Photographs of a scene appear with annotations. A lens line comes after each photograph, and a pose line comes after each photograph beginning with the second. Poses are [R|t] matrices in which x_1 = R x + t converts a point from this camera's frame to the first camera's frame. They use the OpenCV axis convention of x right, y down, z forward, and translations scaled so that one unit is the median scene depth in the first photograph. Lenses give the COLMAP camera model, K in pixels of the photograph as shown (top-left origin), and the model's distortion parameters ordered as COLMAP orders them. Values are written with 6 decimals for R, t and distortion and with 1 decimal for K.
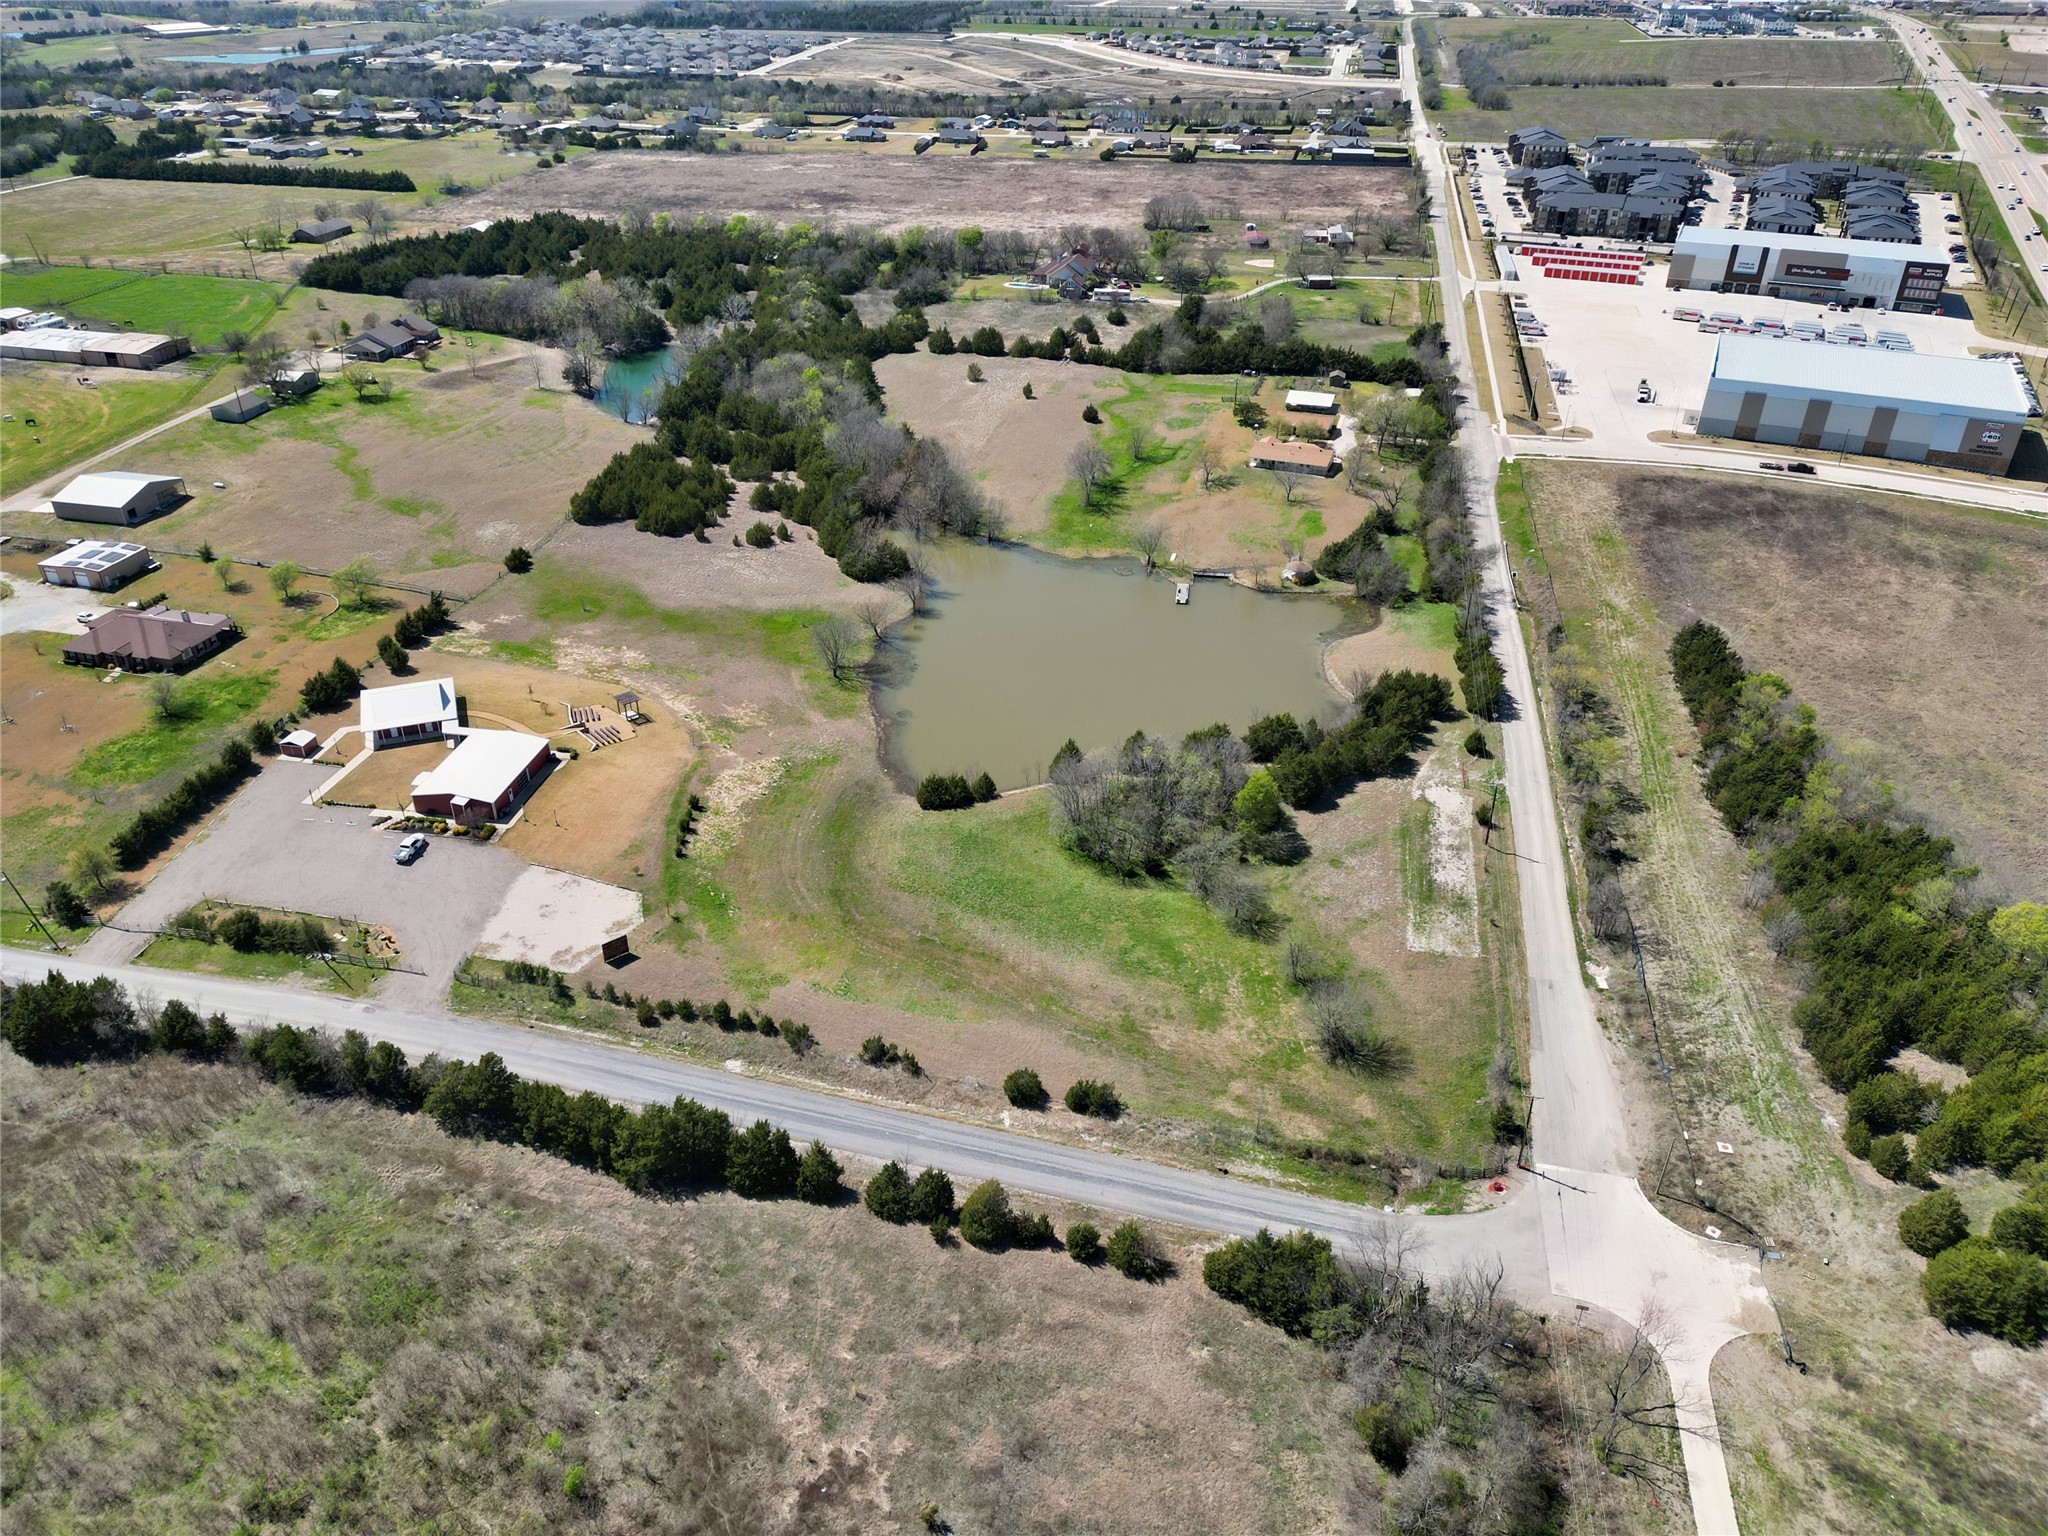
lens RADIAL K [[1428.4, 0, 1028.2], [0, 1428.4, 766.6], [0, 0, 1]] dist [0.092407, -0.096495]
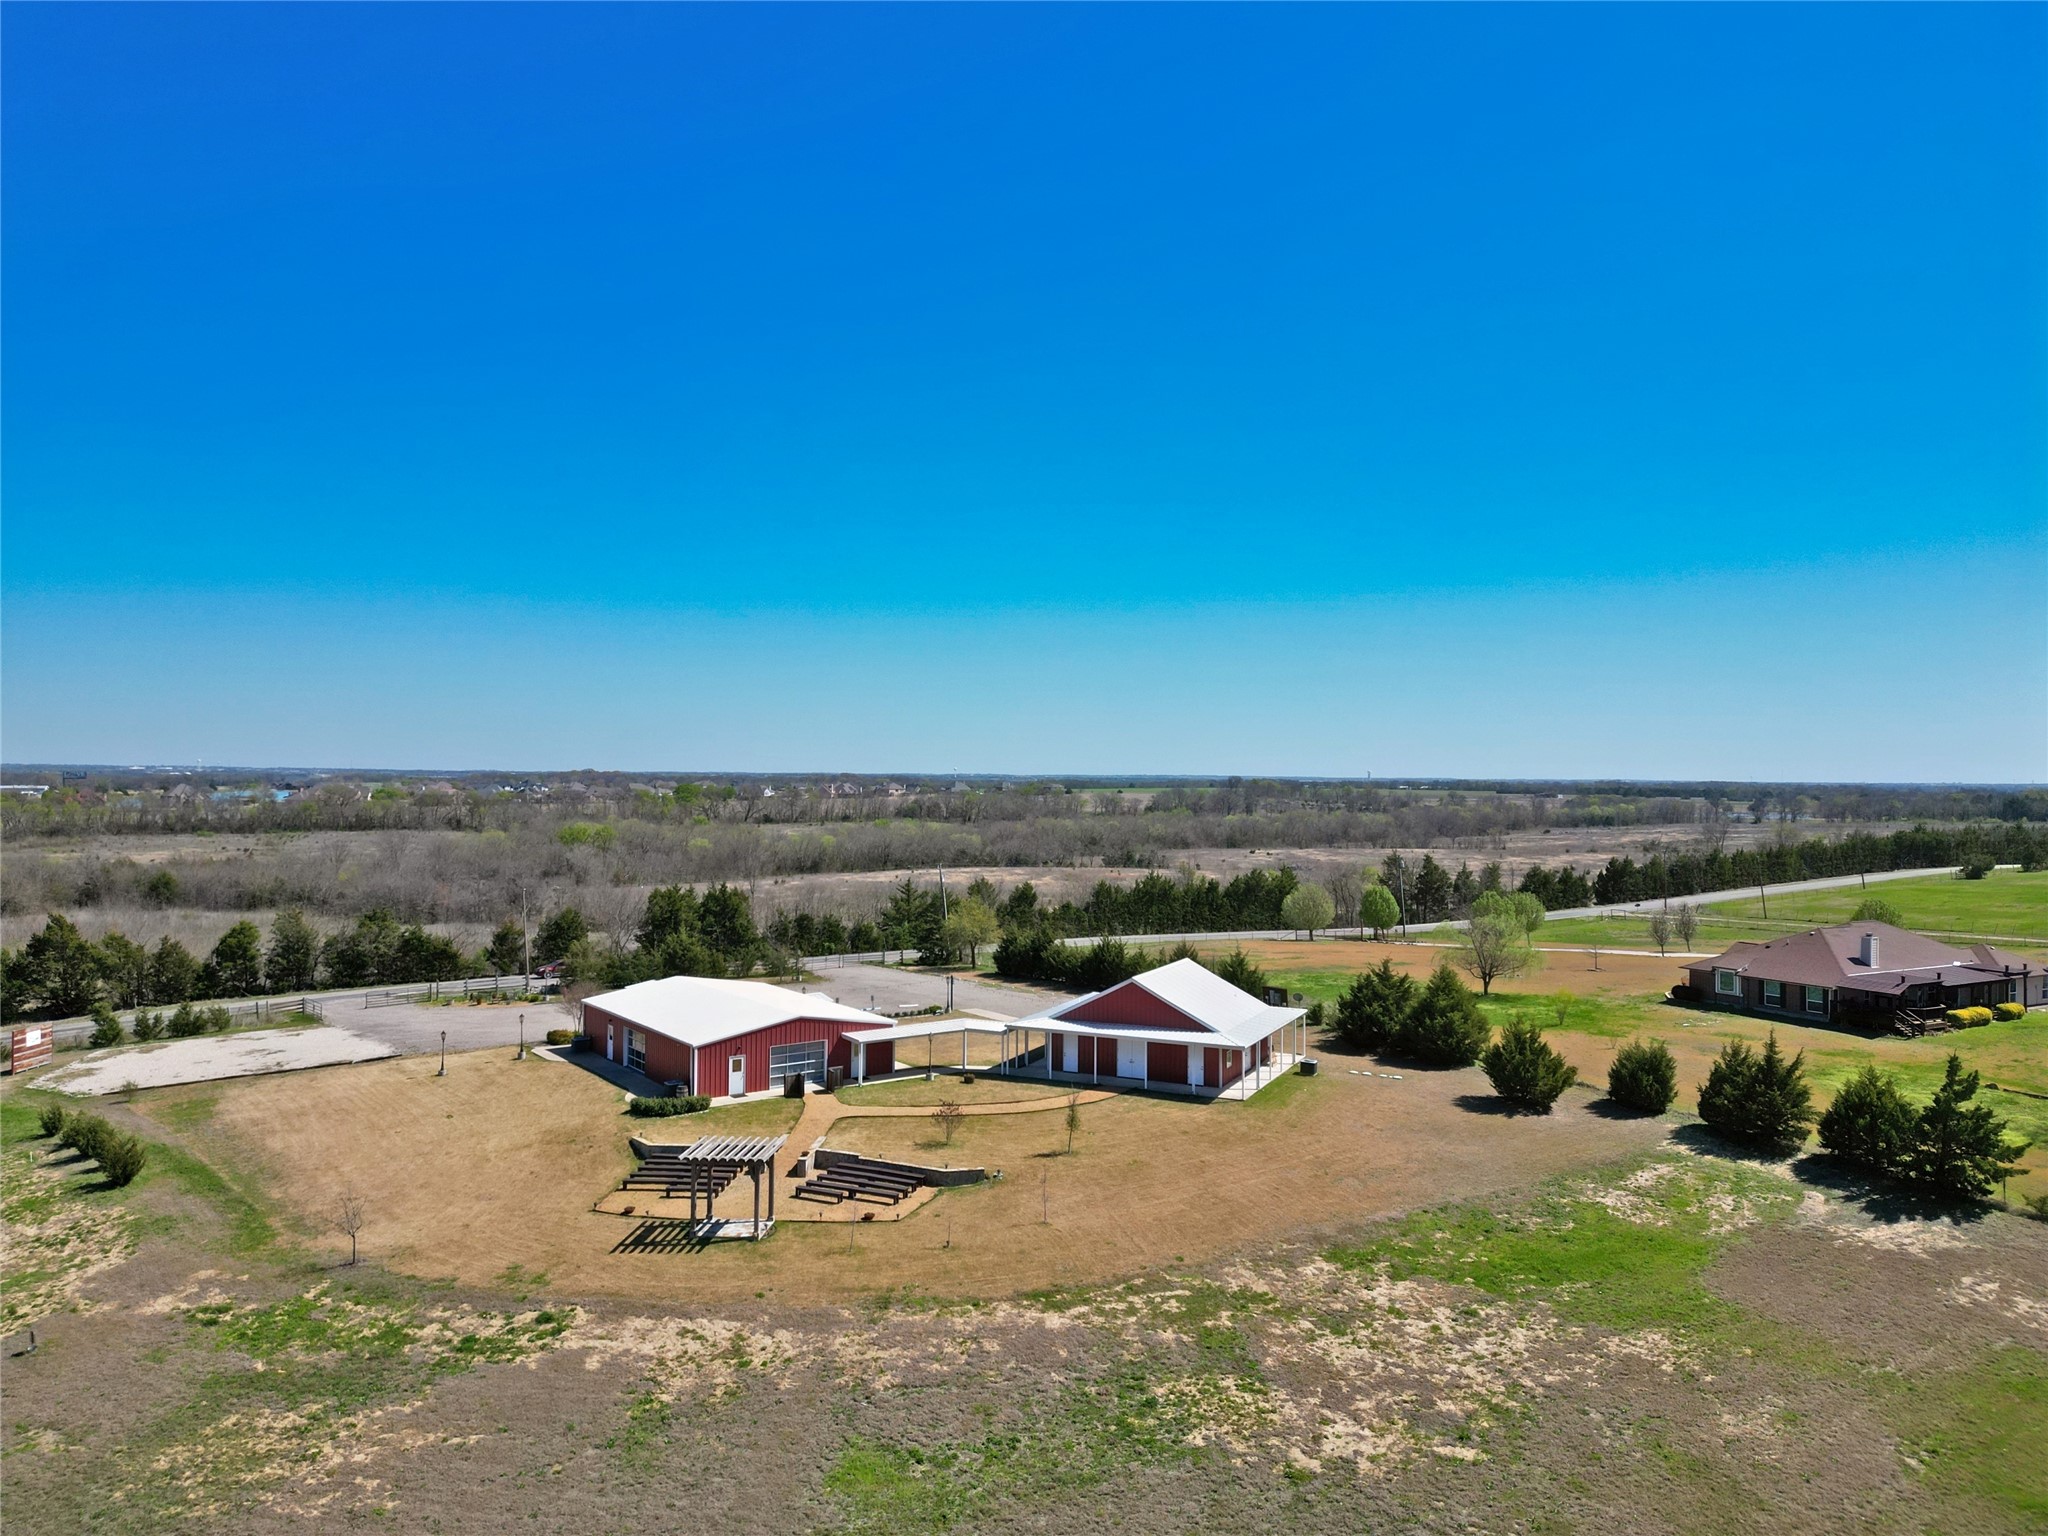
lens RADIAL K [[1428.4, 0, 1028.2], [0, 1428.4, 766.6], [0, 0, 1]] dist [0.092407, -0.096495]
pose [[-0.717969, -0.019595, -0.695799, -0.098174], [-0.371239, 0.856350, 0.358951, -0.155908], [0.588814, 0.516024, -0.622107, 0.828876]]
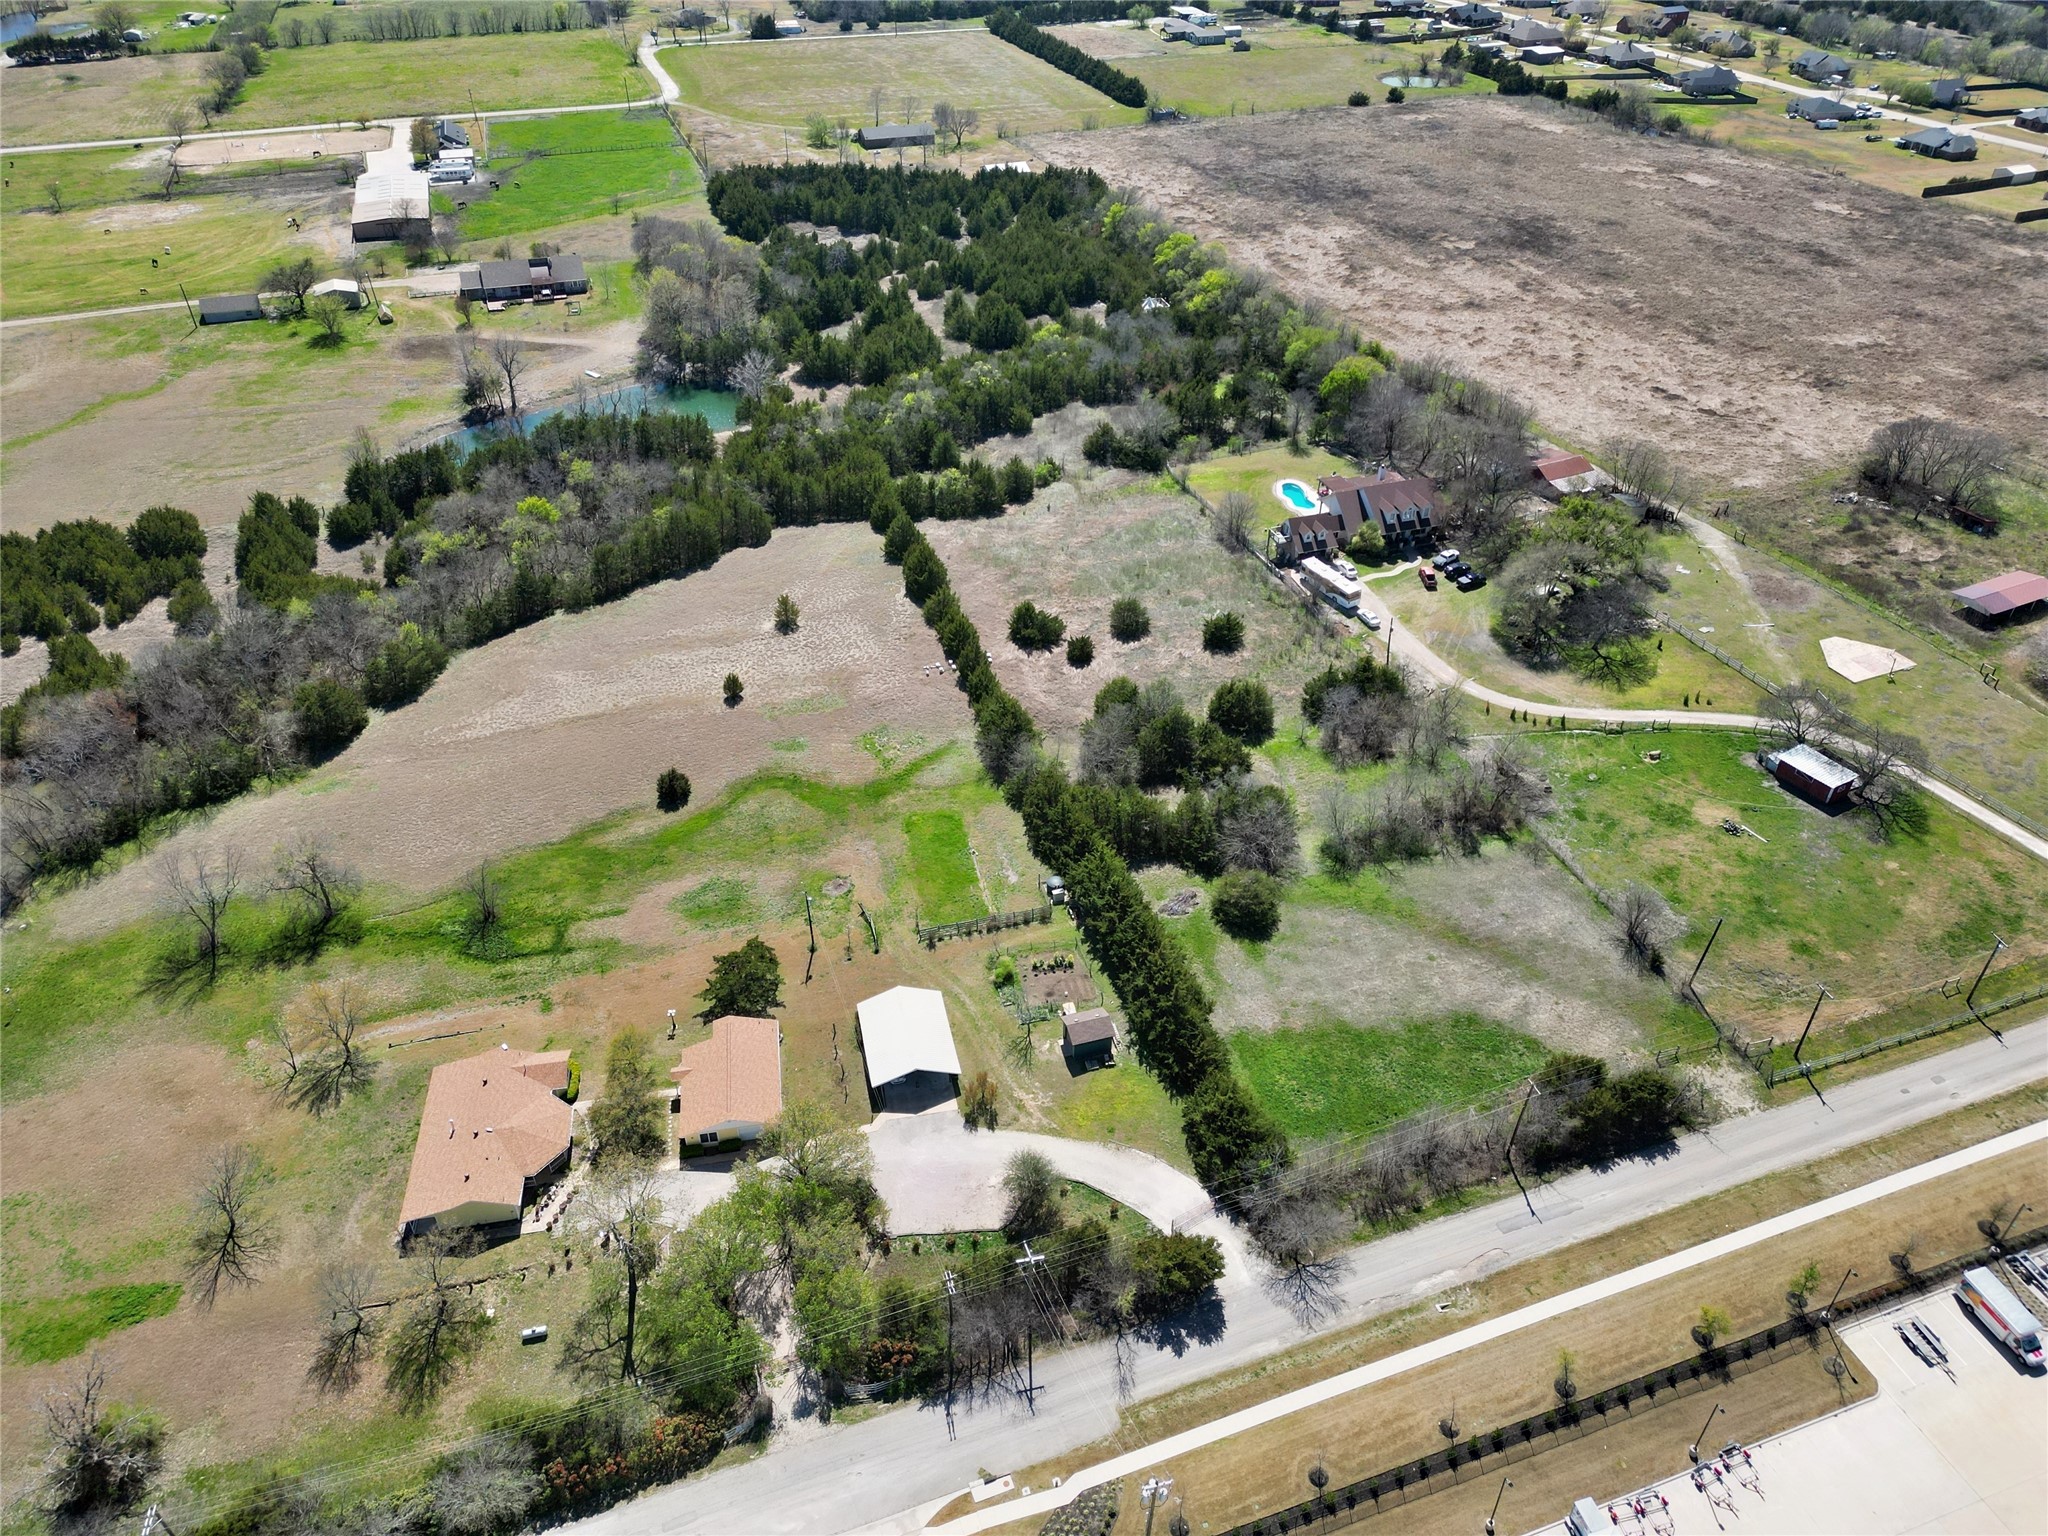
lens RADIAL K [[1428.4, 0, 1028.2], [0, 1428.4, 766.6], [0, 0, 1]] dist [0.092407, -0.096495]
pose [[0.510858, 0.504084, -0.696364, 0.522994], [-0.439848, 0.849249, 0.292078, -0.521830], [0.738618, 0.157084, 0.655566, 0.874186]]
